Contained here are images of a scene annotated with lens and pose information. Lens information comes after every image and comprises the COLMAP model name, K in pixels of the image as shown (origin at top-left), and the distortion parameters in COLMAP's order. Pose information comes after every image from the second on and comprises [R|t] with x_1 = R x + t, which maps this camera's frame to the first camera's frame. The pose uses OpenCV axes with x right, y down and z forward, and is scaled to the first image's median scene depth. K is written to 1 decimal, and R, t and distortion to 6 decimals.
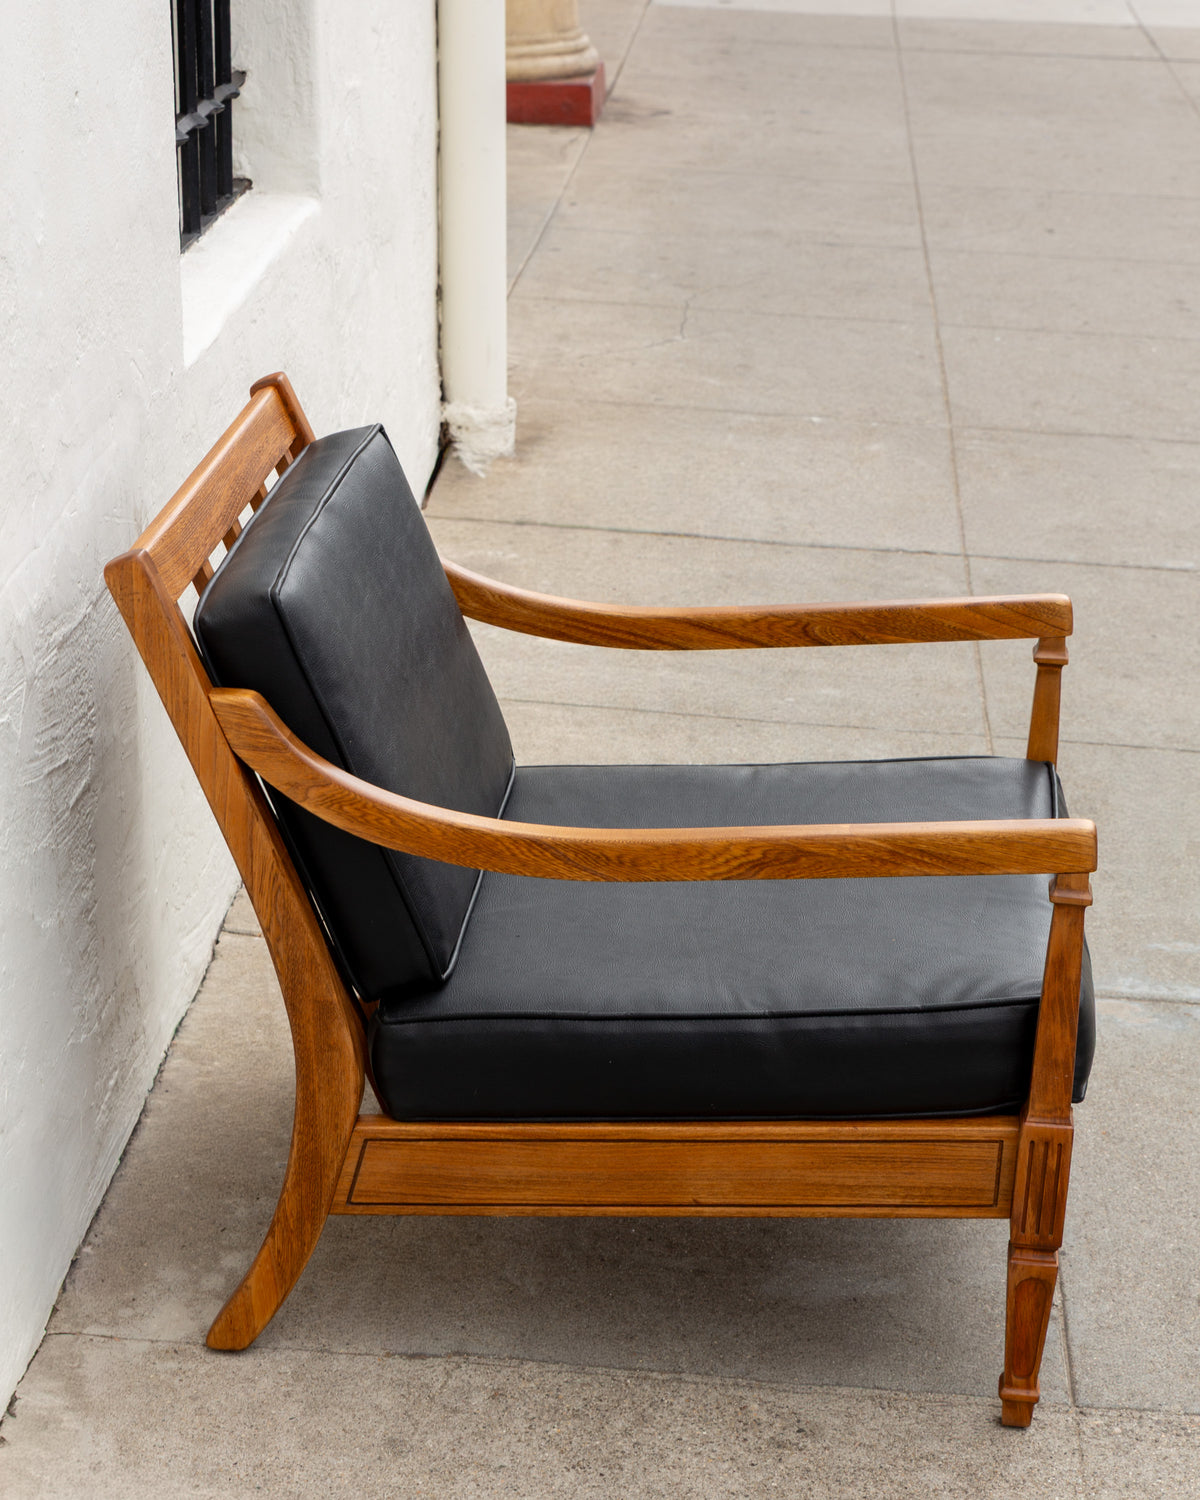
lens RADIAL K [[3378.2, 0, 603.3], [0, 3378.2, 748.1], [0, 0, 1]] dist [-0.044675, 0.057452]
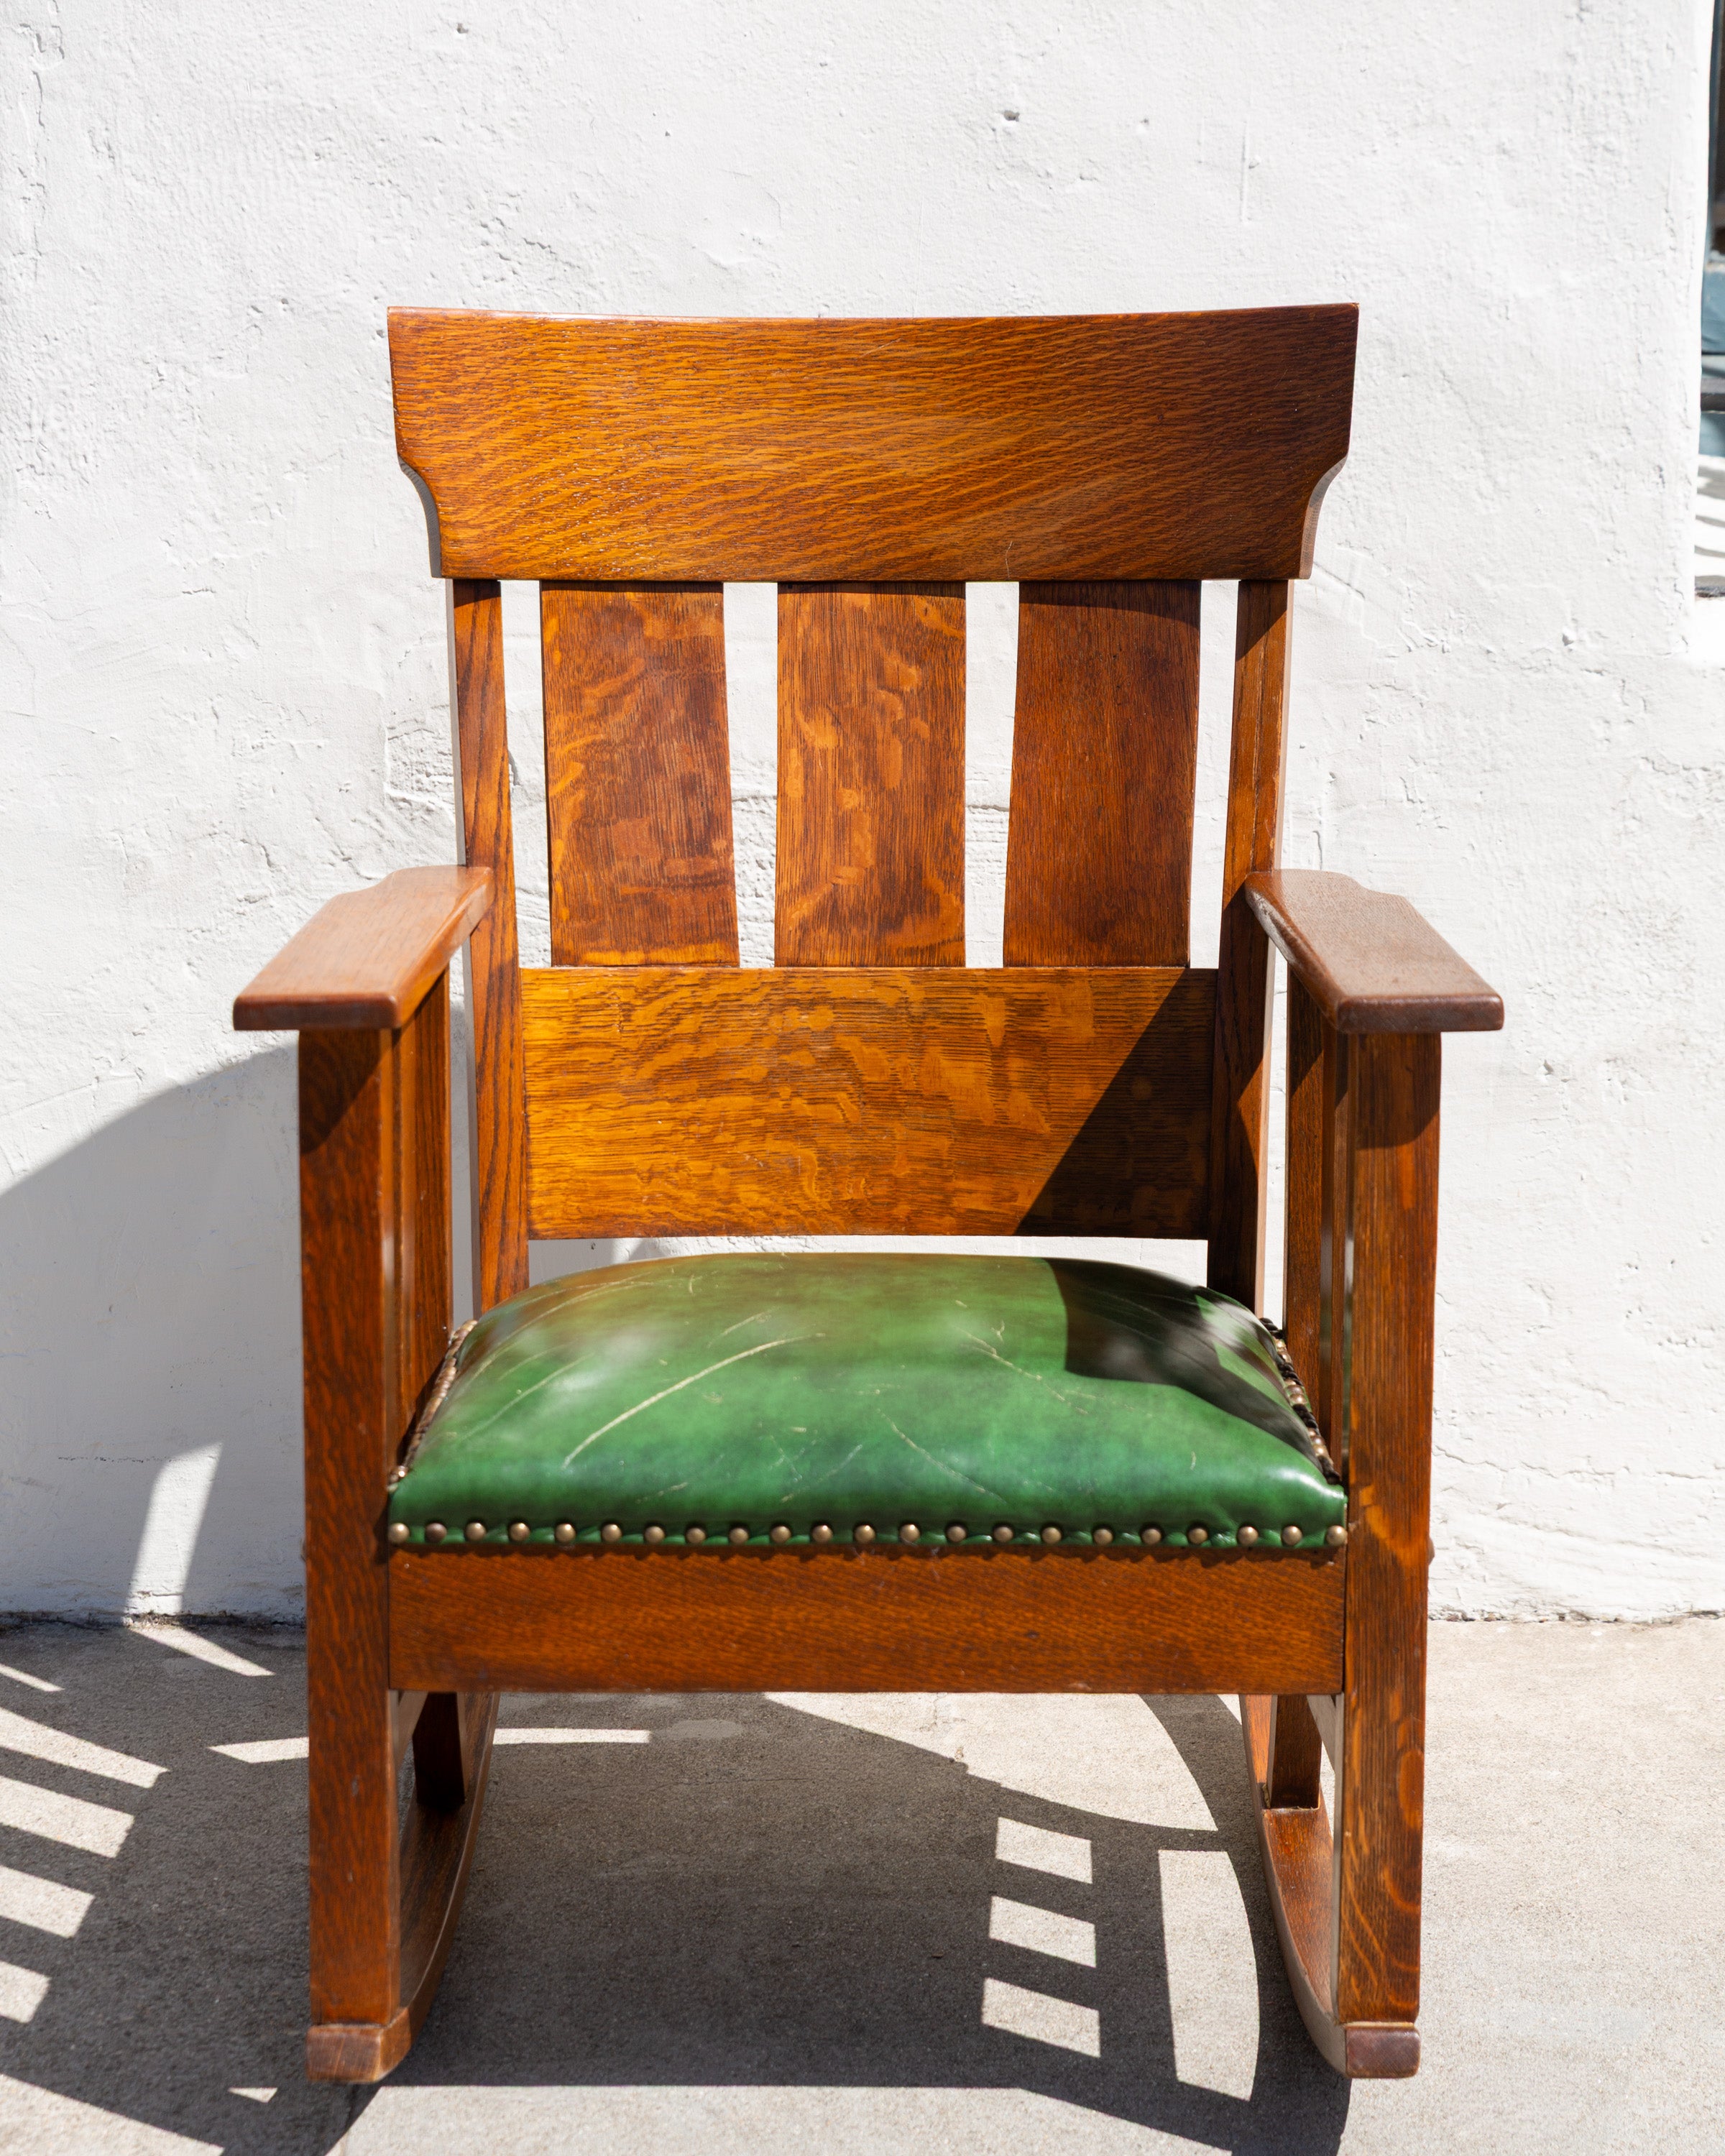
lens RADIAL K [[5030.8, 0, 874.7], [0, 5030.8, 906.4], [0, 0, 1]] dist [-0.039422, -0.035578]
pose [[0.084629, 0.189091, -0.978306, 0.988246], [-0.341350, 0.927919, 0.149823, -0.196874], [0.936119, 0.321265, 0.143075, 0.911608]]
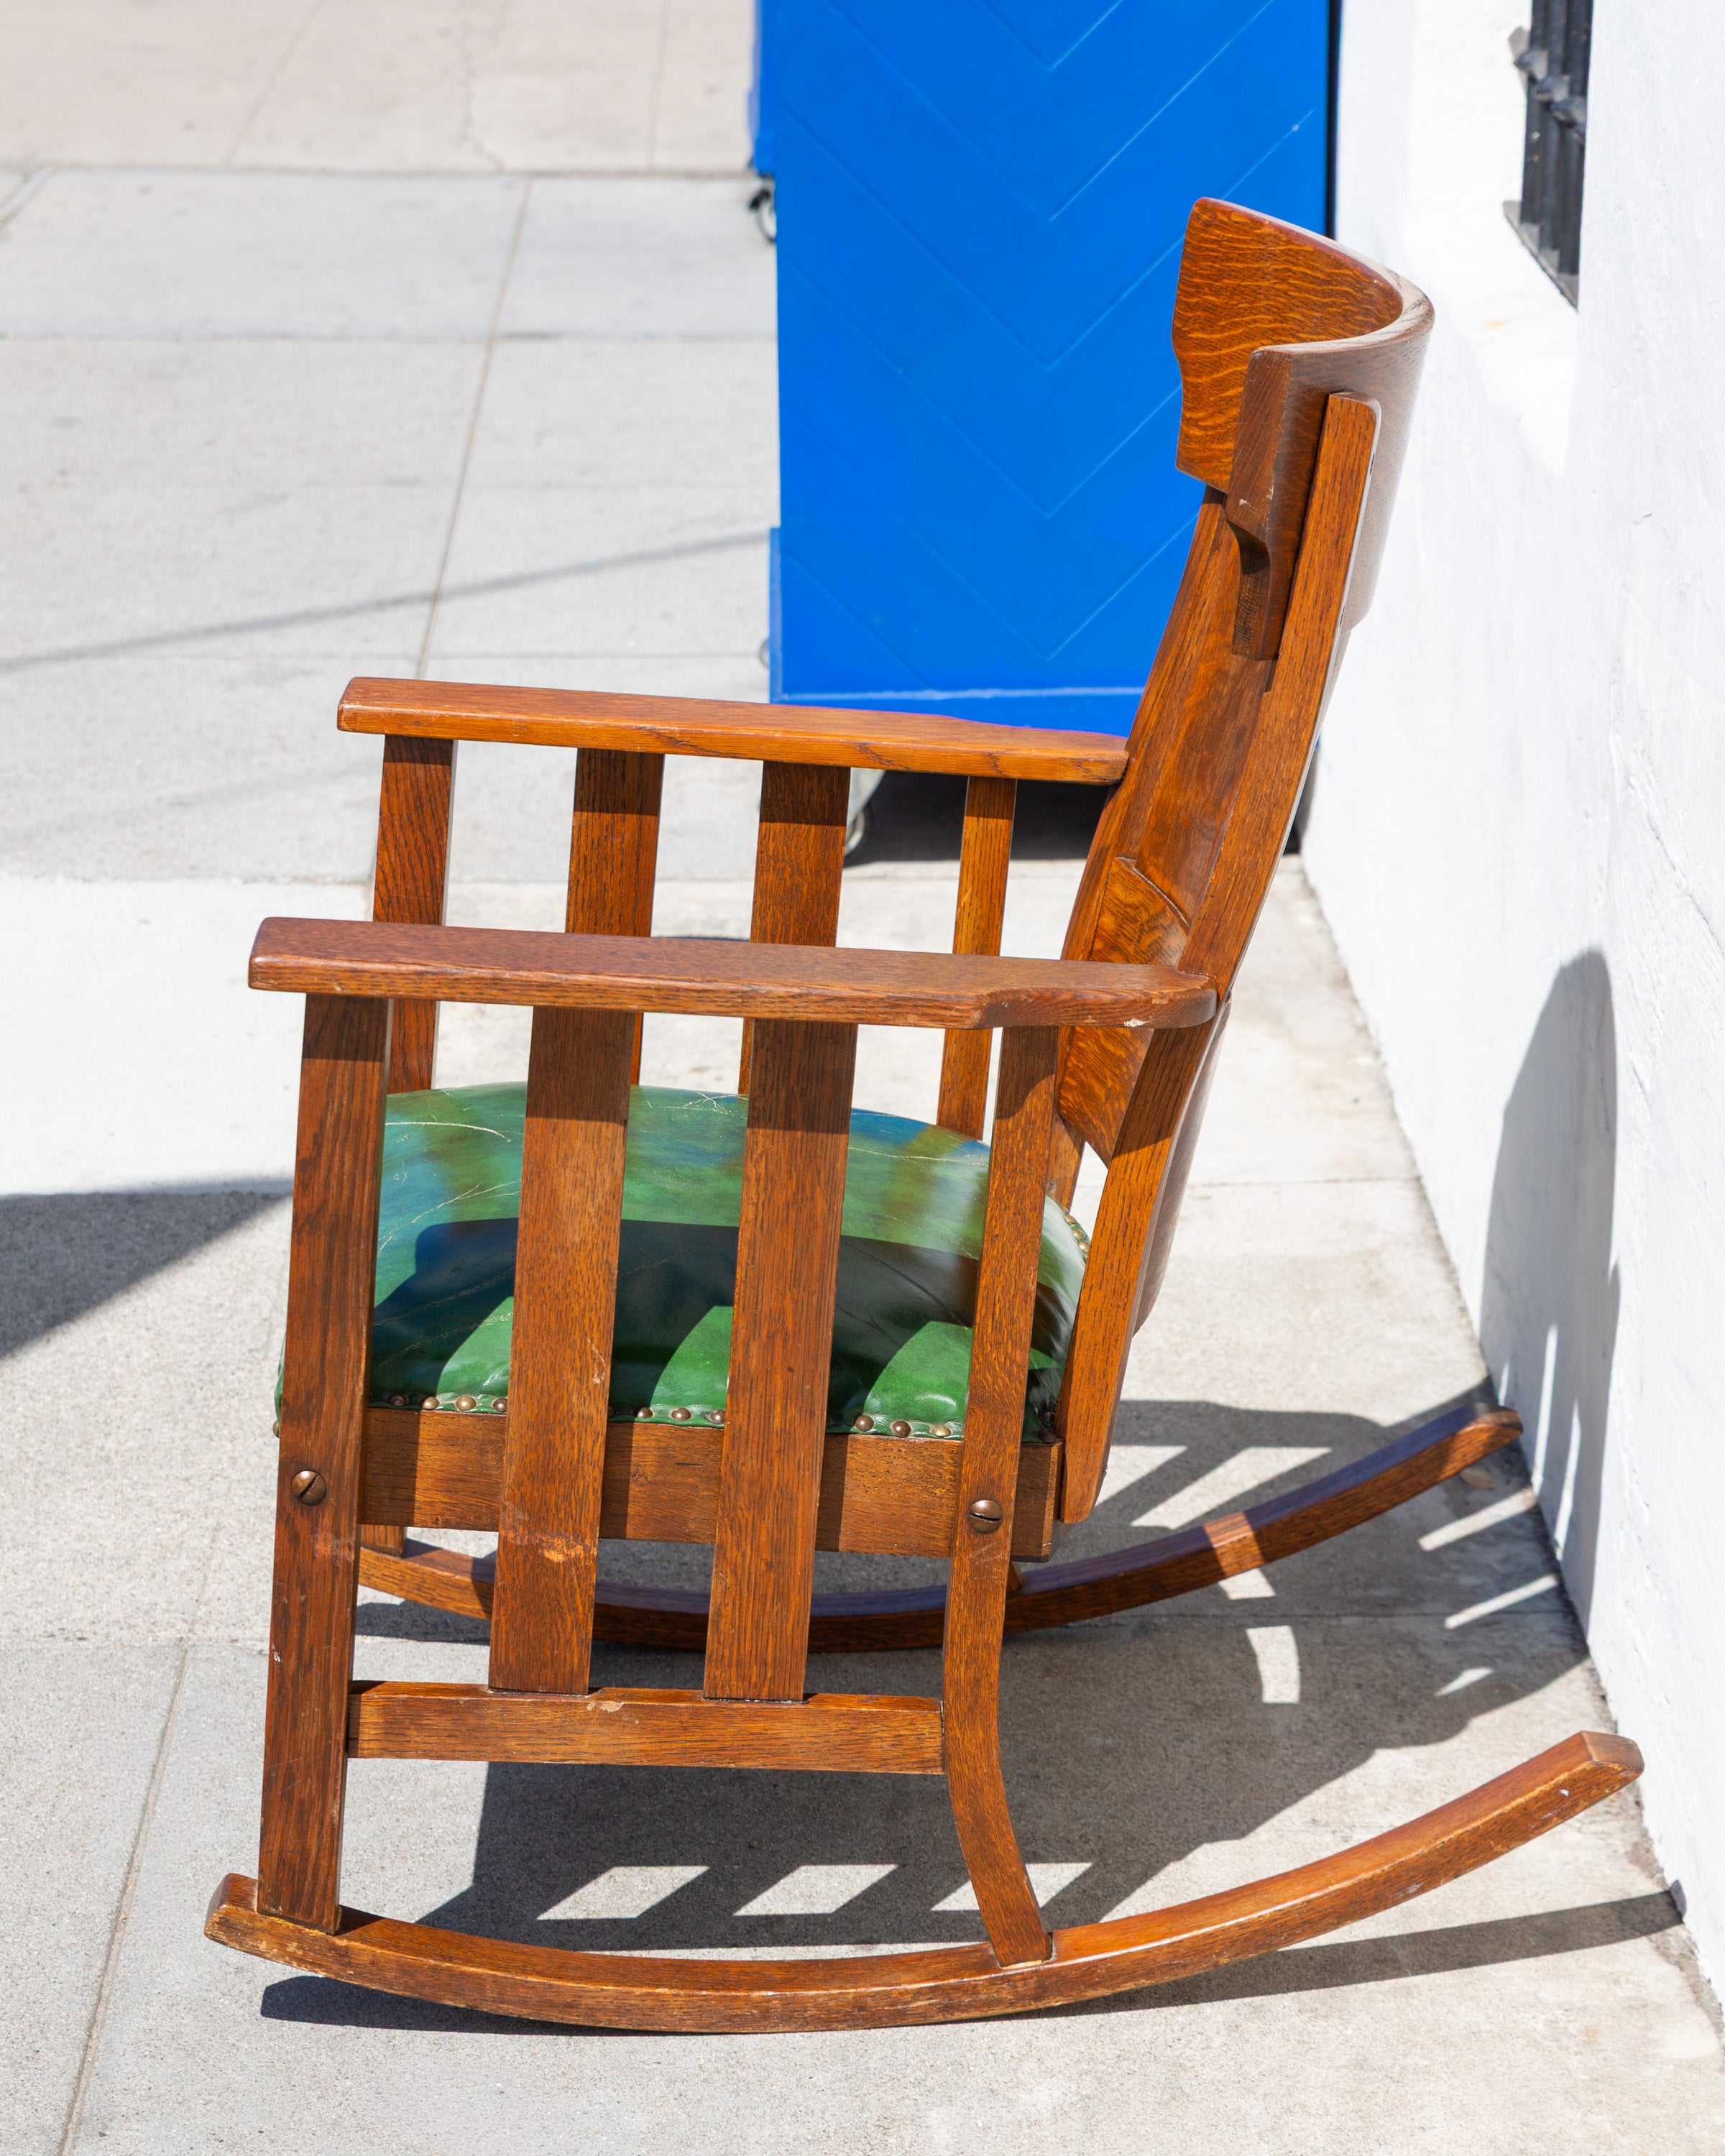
lens RADIAL K [[5357.0, 0, 904.5], [0, 5357.0, 988.3], [0, 0, 1]] dist [-0.063755, 0.085319]
pose [[-0.995562, 0.008848, -0.093688, 0.093467], [-0.048195, 0.807158, 0.588364, -0.653321], [0.080827, 0.590269, -0.803150, 1.938262]]
